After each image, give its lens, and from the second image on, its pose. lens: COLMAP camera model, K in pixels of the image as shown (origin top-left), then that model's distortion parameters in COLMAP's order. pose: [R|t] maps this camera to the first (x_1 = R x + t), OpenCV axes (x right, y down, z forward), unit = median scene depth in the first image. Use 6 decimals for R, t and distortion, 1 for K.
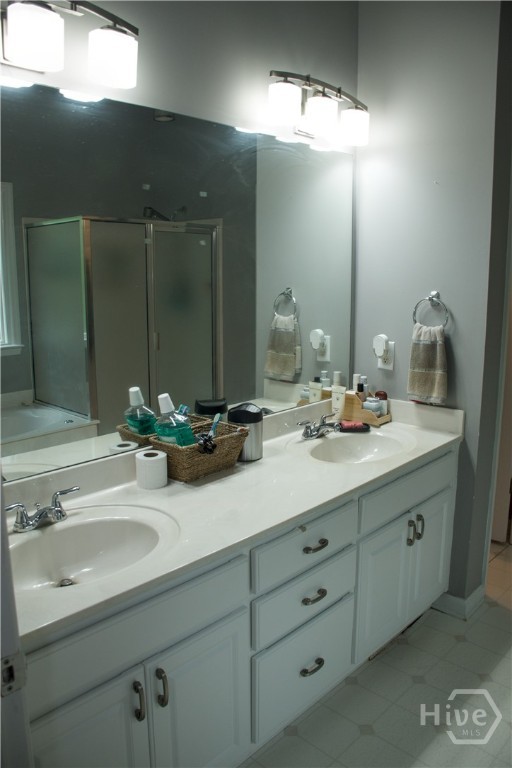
lens RADIAL K [[595.6, 0, 253.5], [0, 595.6, 394.0], [0, 0, 1]] dist [-0.077764, 0.005448]
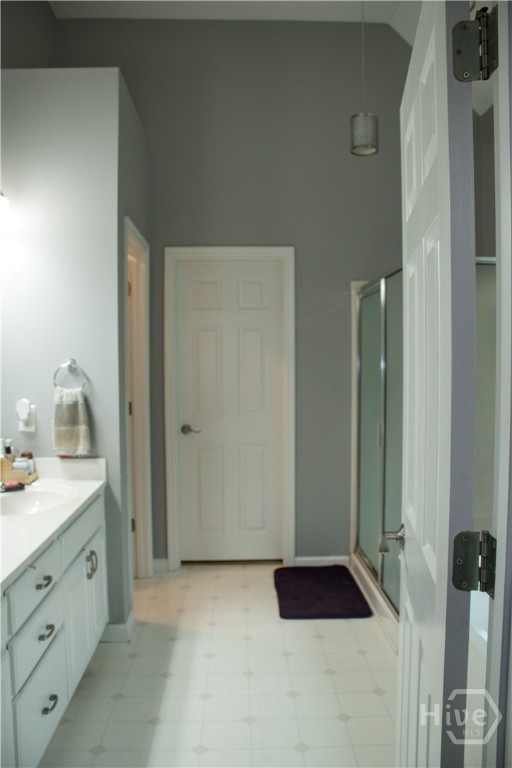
lens RADIAL K [[595.6, 0, 253.5], [0, 595.6, 394.0], [0, 0, 1]] dist [-0.077764, 0.005448]
pose [[0.694134, -0.029405, 0.719245, -0.278324], [0.141483, 0.985249, -0.096264, 0.056107], [-0.705805, 0.168581, 0.688055, -0.039801]]
